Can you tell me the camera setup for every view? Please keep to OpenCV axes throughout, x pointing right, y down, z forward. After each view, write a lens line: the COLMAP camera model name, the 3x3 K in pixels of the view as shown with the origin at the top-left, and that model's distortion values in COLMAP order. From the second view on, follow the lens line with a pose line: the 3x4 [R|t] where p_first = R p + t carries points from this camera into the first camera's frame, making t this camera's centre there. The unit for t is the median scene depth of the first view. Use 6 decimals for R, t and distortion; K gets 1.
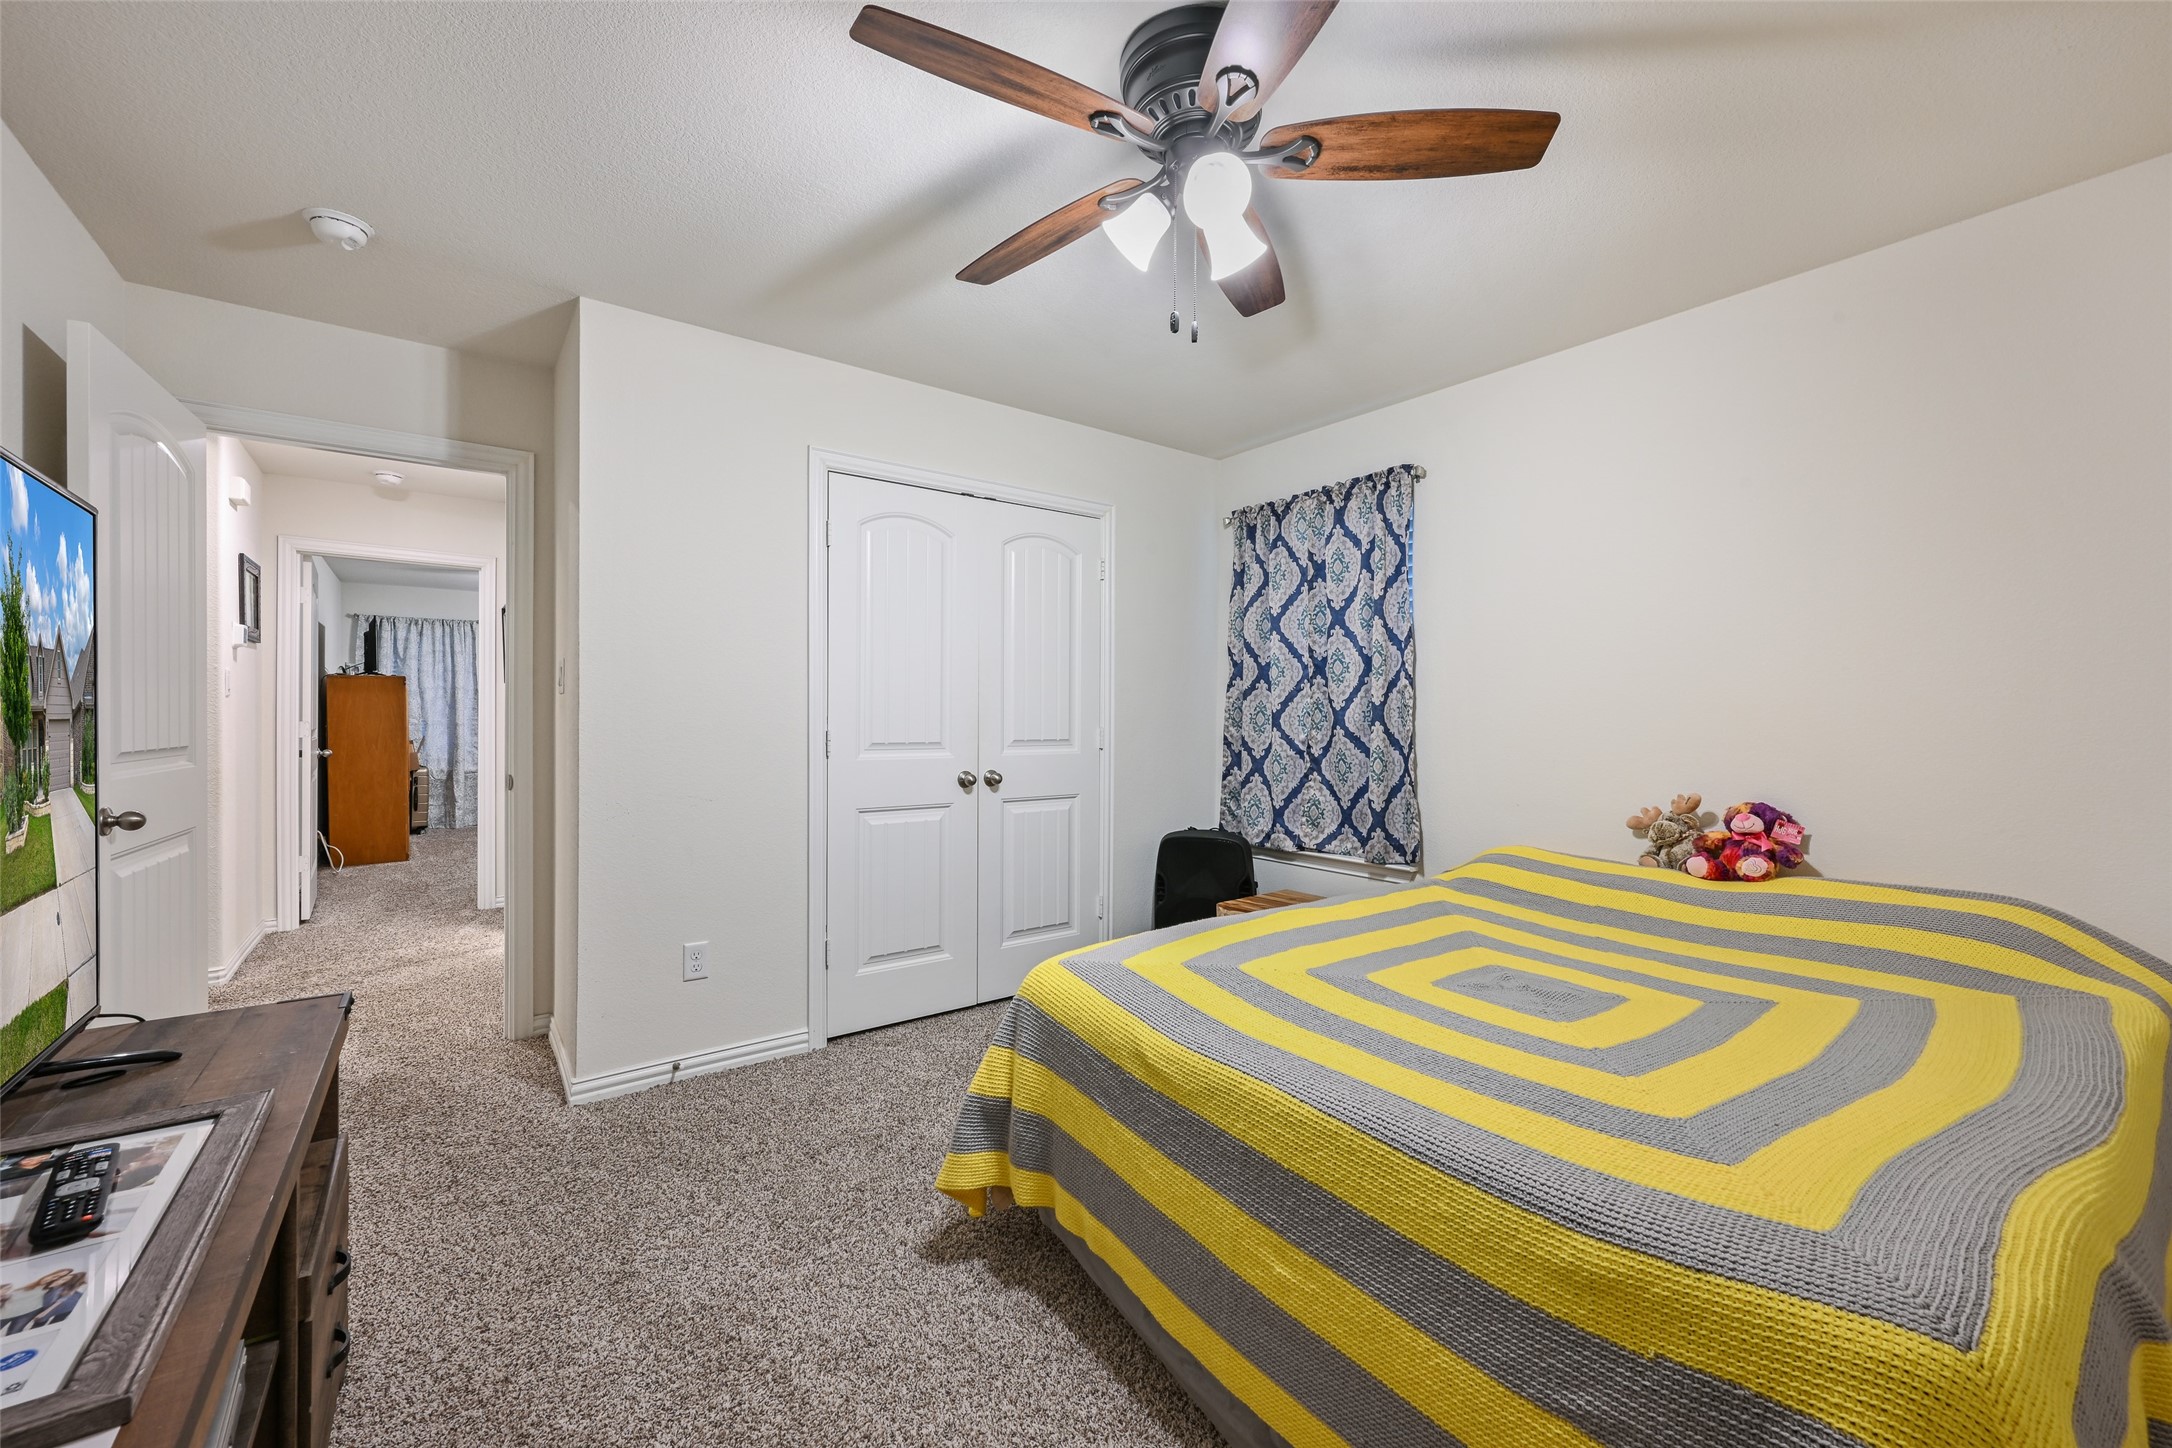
lens RADIAL K [[843.8, 0, 1080.0], [0, 843.8, 719.8], [0, 0, 1]] dist [-0.001251, -0.000091]
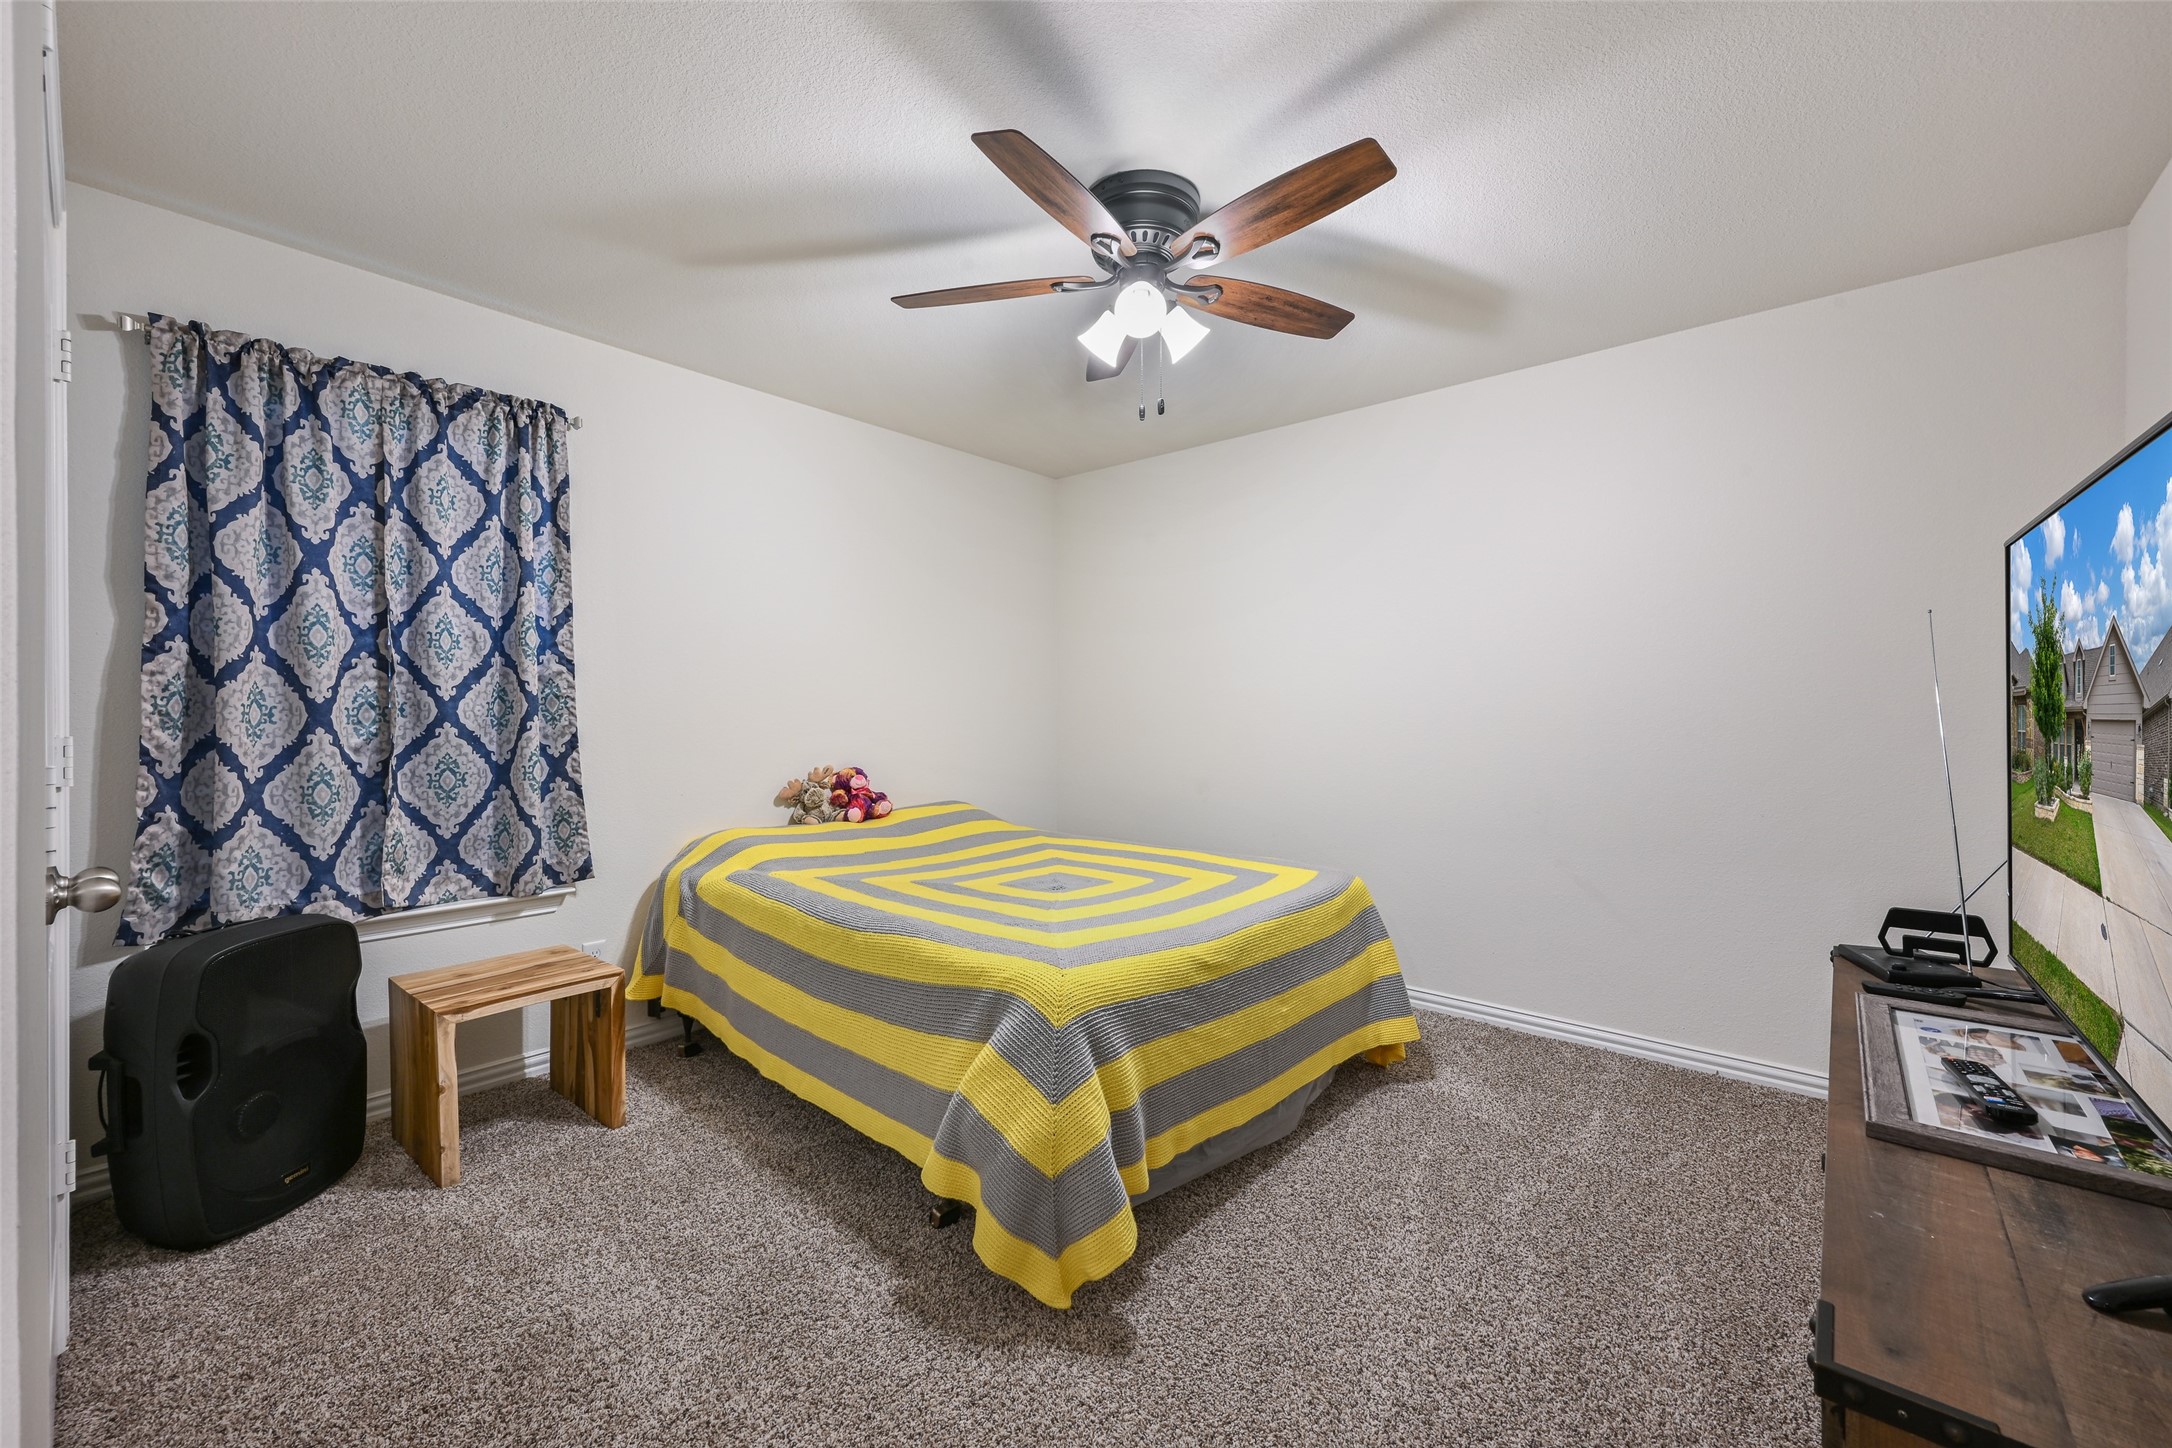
lens RADIAL K [[864.9, 0, 1080.8], [0, 864.9, 712.6], [0, 0, 1]] dist [-0.000596, 0.000159]
pose [[-0.219949, -0.005560, 0.975495, -0.776616], [0.001728, 0.999980, 0.006090, -0.006698], [-0.975510, 0.003025, -0.219935, 0.949163]]
